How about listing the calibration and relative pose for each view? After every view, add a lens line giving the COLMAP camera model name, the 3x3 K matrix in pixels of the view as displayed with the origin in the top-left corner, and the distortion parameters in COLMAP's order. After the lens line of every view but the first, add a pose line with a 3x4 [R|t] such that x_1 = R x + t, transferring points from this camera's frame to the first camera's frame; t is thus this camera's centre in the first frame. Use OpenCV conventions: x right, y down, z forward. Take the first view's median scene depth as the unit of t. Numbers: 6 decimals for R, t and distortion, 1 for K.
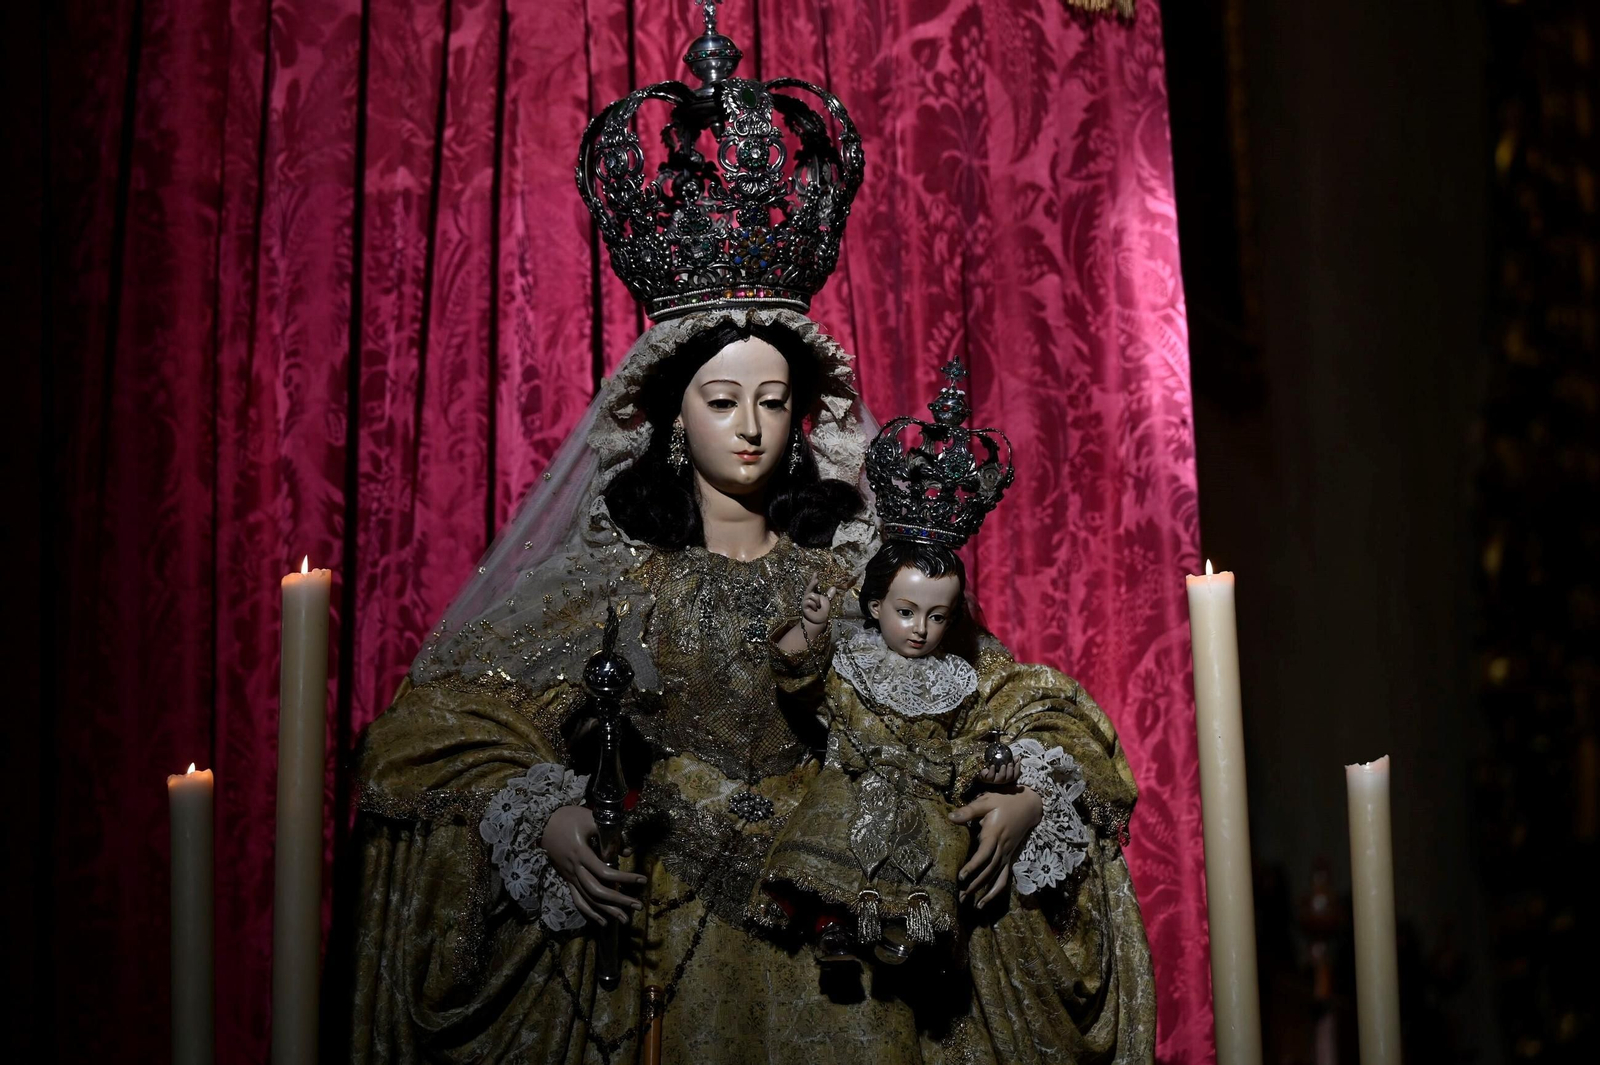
lens RADIAL K [[8454.2, 0, 800.0], [0, 8454.2, 532.5], [0, 0, 1]] dist [-0.001399, -8.711821]
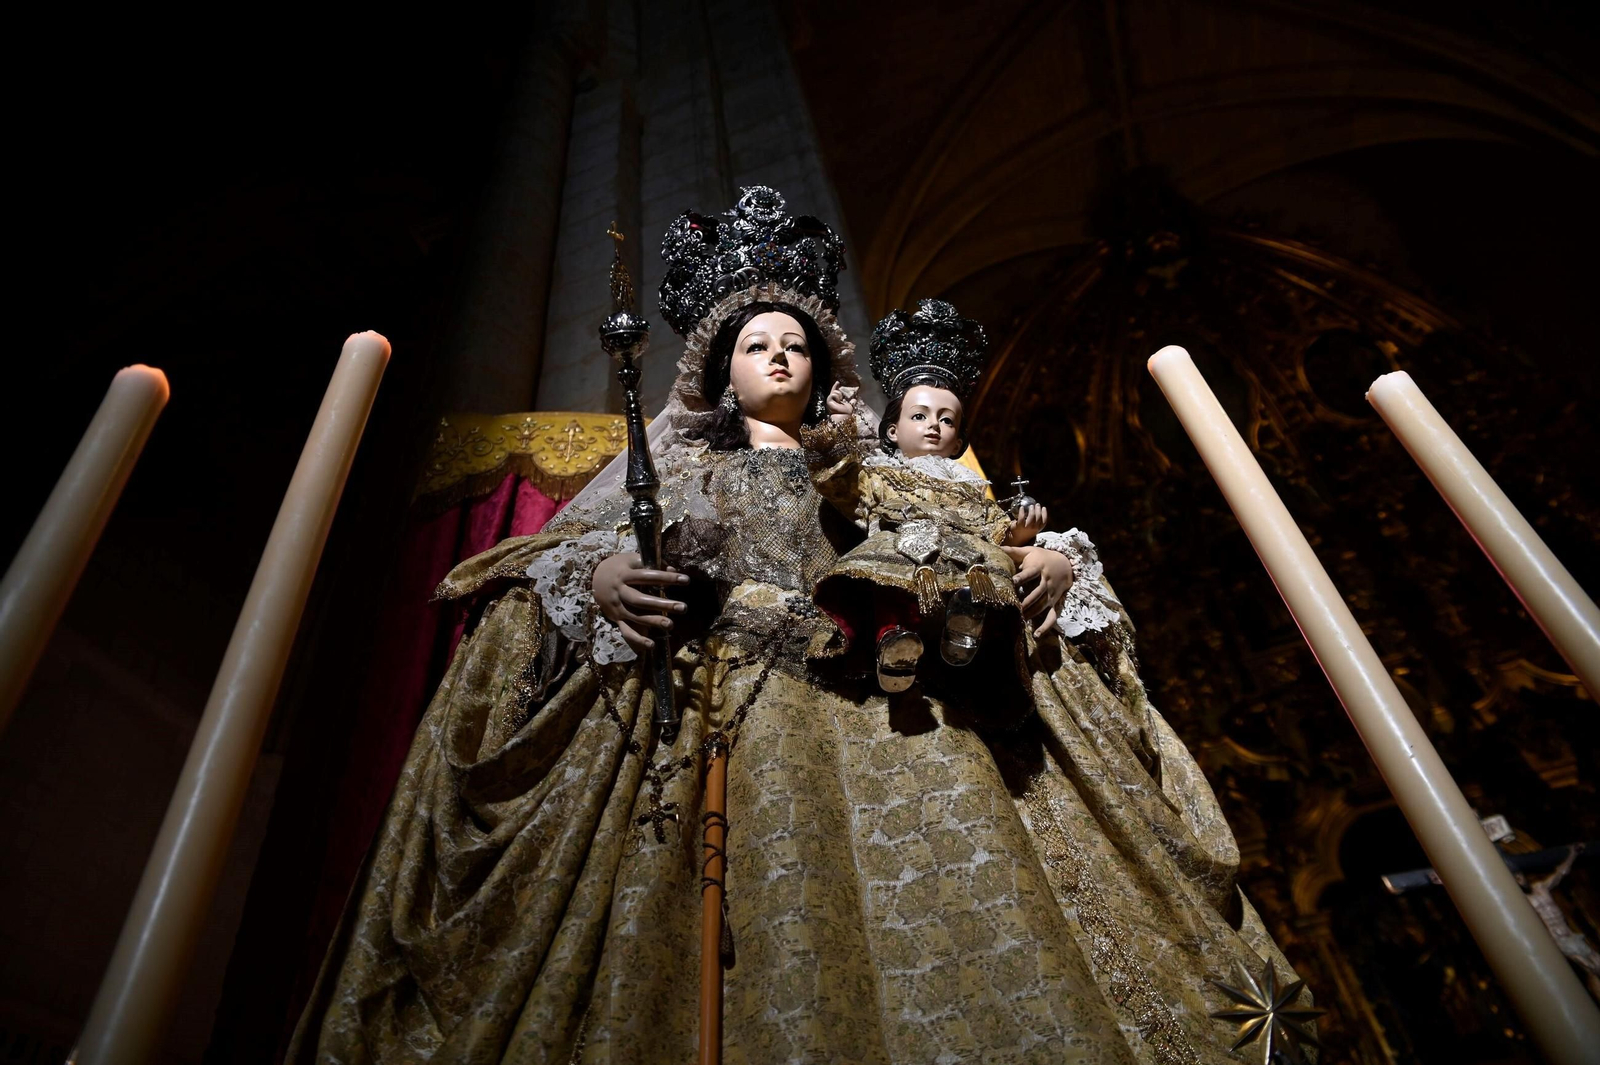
lens RADIAL K [[1076.7, 0, 795.2], [0, 1076.7, 521.2], [0, 0, 1]] dist [-0.121481, 0.089535]
pose [[0.991757, -0.125531, -0.025690, -0.002342], [0.084845, 0.793615, -0.602476, 0.107200], [0.096018, 0.595330, 0.797724, 0.881787]]
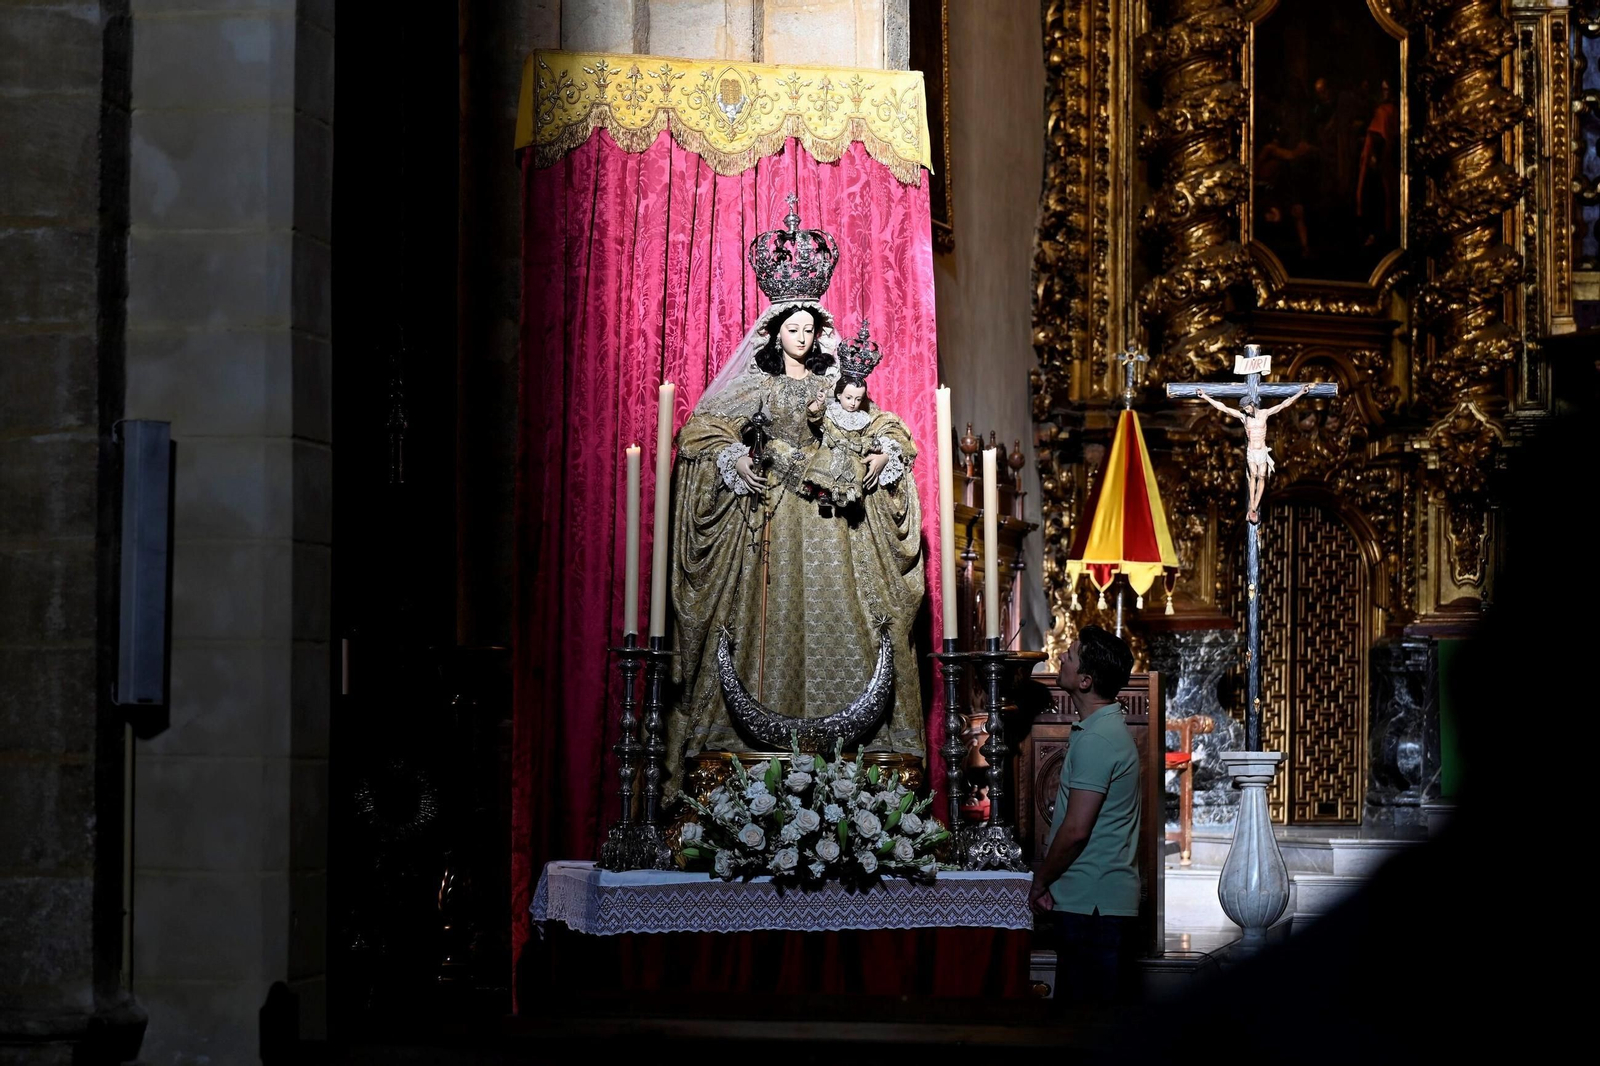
lens RADIAL K [[4857.5, 0, 800.0], [0, 4857.5, 533.0], [0, 0, 1]] dist [0.059298, -0.564900]
pose [[0.999245, 0.023812, 0.030706, -0.061387], [-0.026582, 0.995294, 0.093187, -0.110928], [-0.028343, -0.093933, 0.995175, -0.846326]]
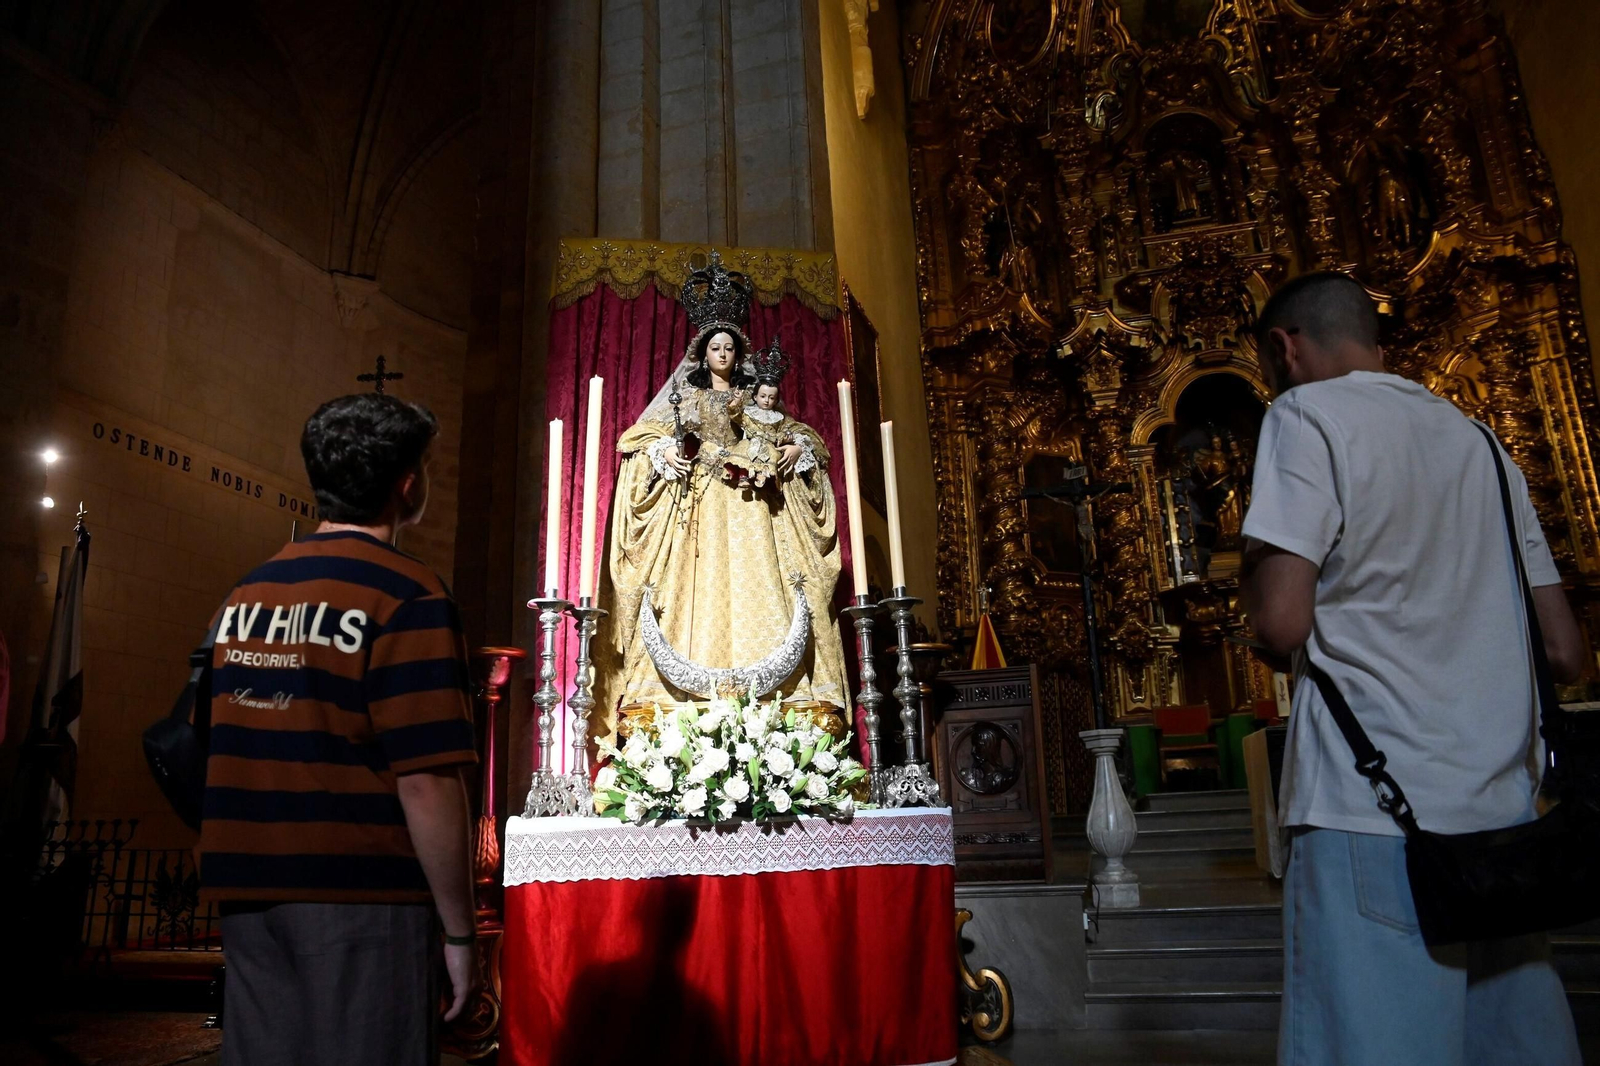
lens RADIAL K [[1099.1, 0, 803.0], [0, 1099.1, 537.8], [0, 0, 1]] dist [-0.117904, 0.095241]
pose [[0.998462, -0.029341, -0.047044, 0.050813], [0.023259, 0.991888, -0.124971, 0.131382], [0.050329, 0.123684, 0.991044, 0.522669]]
